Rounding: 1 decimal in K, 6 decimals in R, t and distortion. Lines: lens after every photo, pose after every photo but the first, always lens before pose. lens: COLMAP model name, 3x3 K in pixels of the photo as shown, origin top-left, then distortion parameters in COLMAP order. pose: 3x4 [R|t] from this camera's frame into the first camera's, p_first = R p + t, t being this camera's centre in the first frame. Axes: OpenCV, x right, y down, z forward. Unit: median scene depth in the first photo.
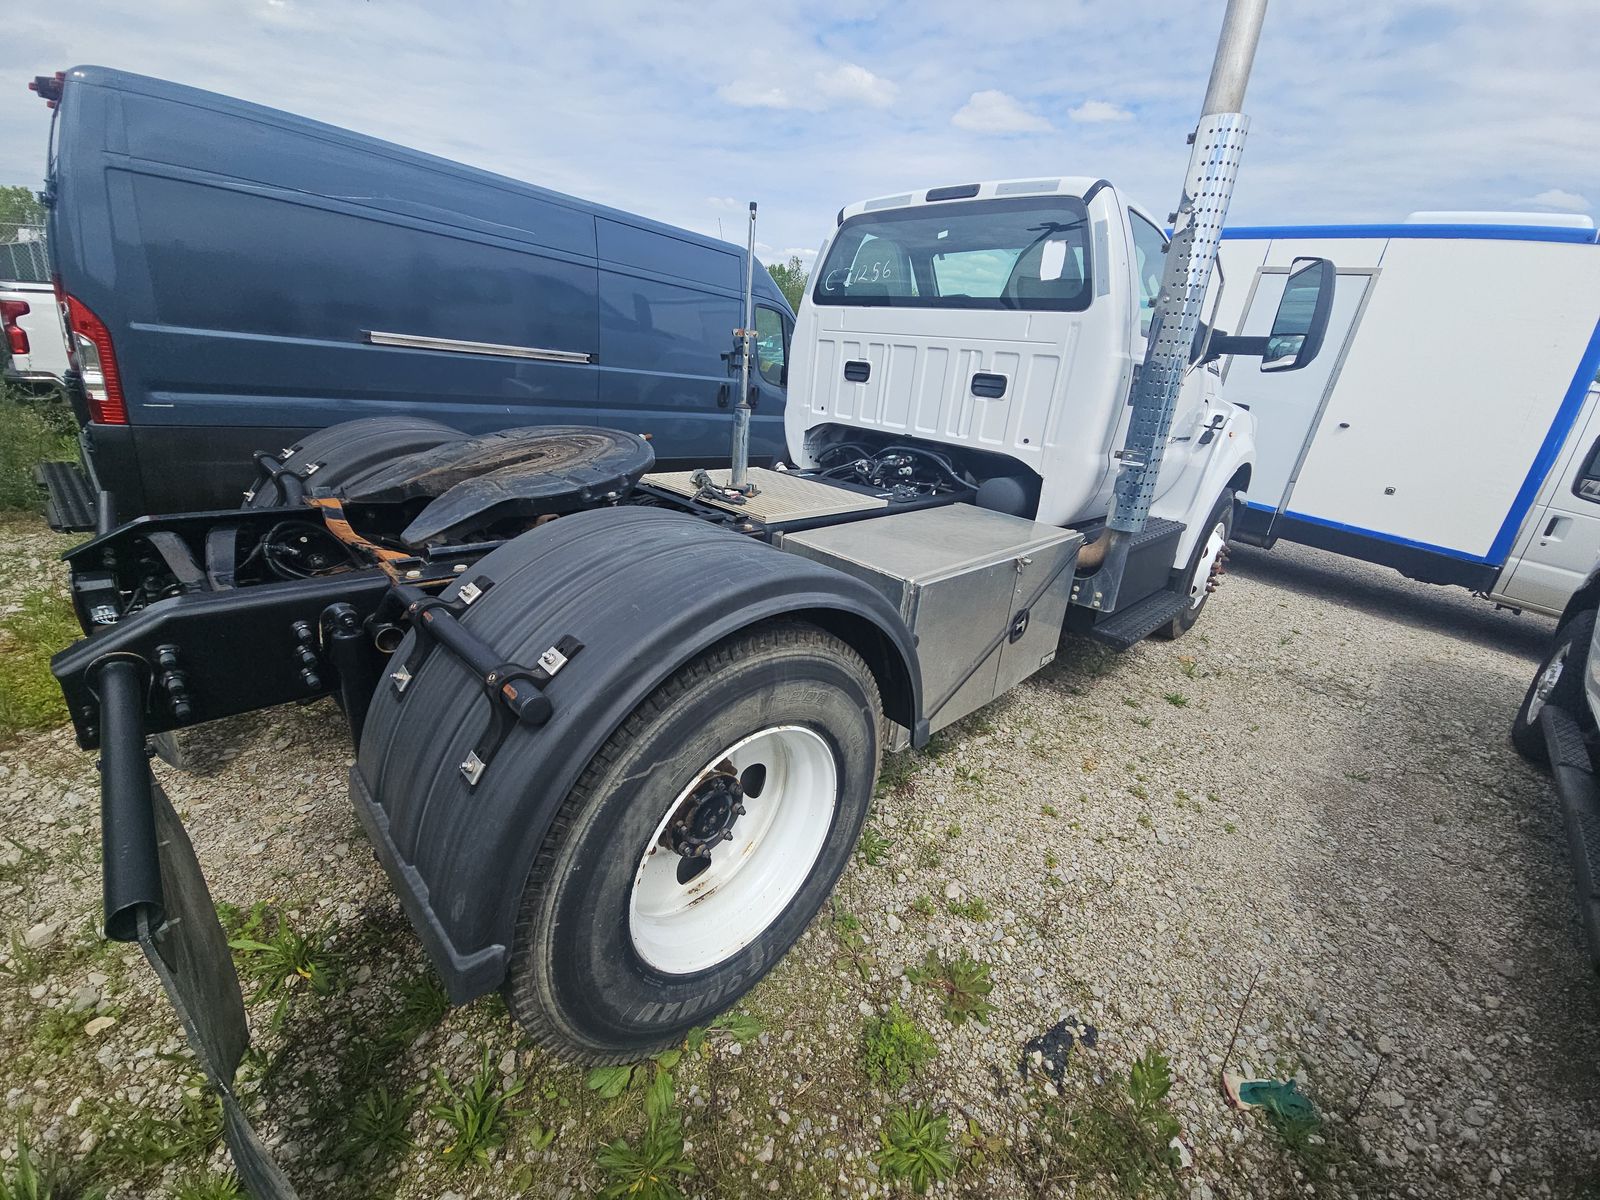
lens RADIAL K [[647.8, 0, 796.8], [0, 647.8, 589.6], [0, 0, 1]] dist [-0.004297, -0.003399]
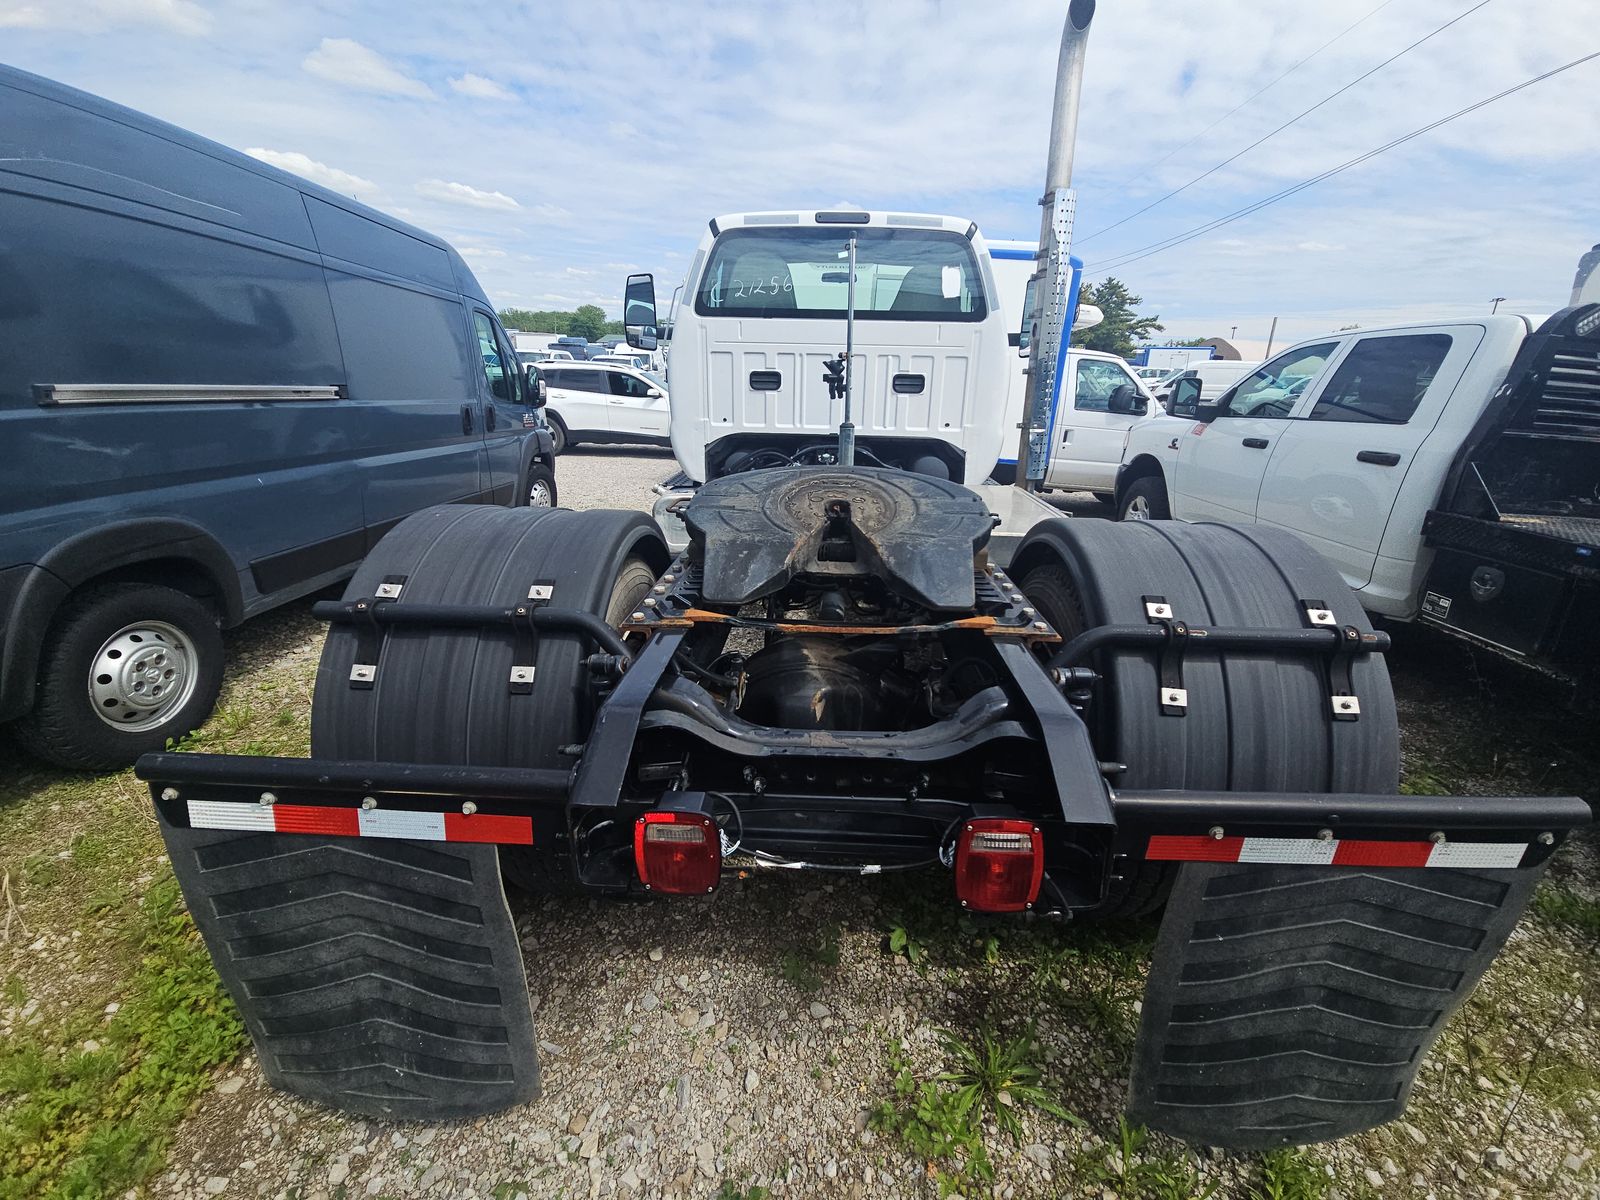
lens RADIAL K [[647.8, 0, 804.1], [0, 647.8, 604.2], [0, 0, 1]] dist [-0.004297, -0.003399]
pose [[0.733248, -0.295758, 0.612270, -0.621016], [0.271892, 0.952859, 0.134664, -0.119763], [-0.623235, 0.067730, 0.779096, 0.175654]]
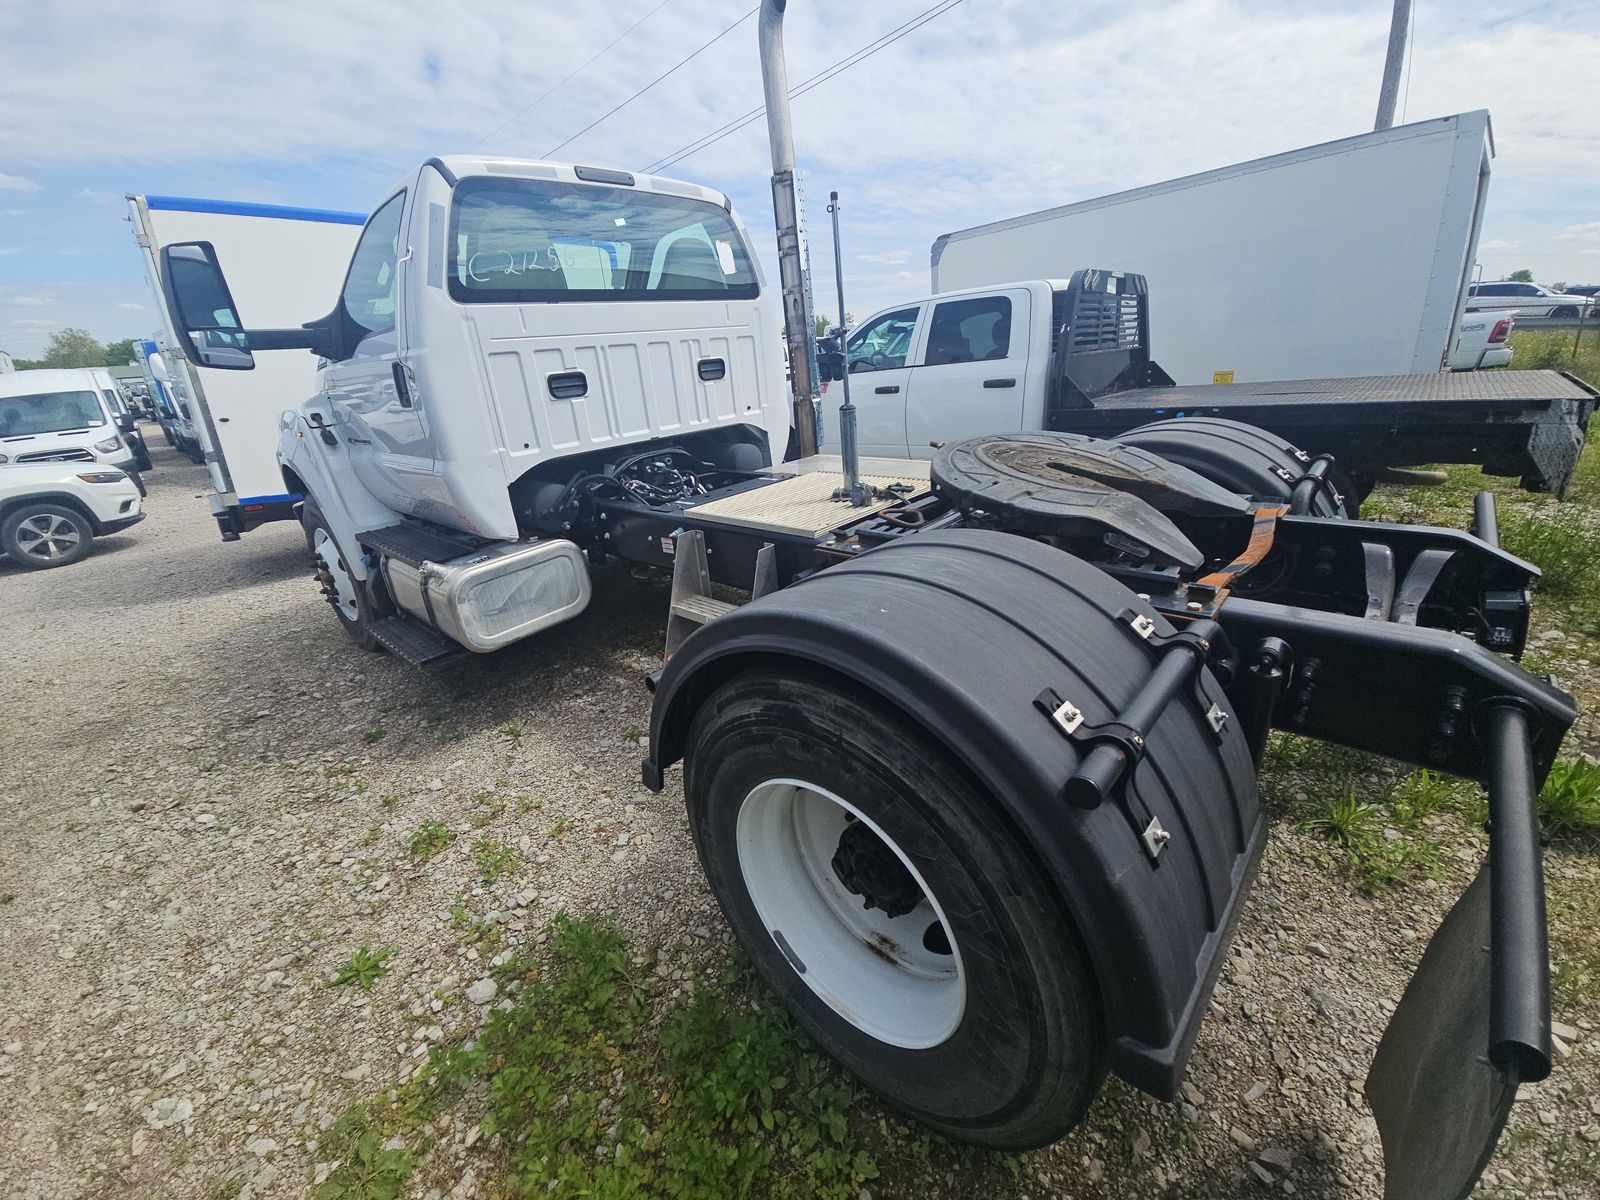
lens RADIAL K [[647.8, 0, 803.1], [0, 647.8, 602.6], [0, 0, 1]] dist [-0.004297, -0.003399]
pose [[-0.068934, -0.444033, 0.893355, -0.772261], [0.406534, 0.805257, 0.431615, -0.355632], [-0.911032, 0.392932, 0.125005, 0.759397]]
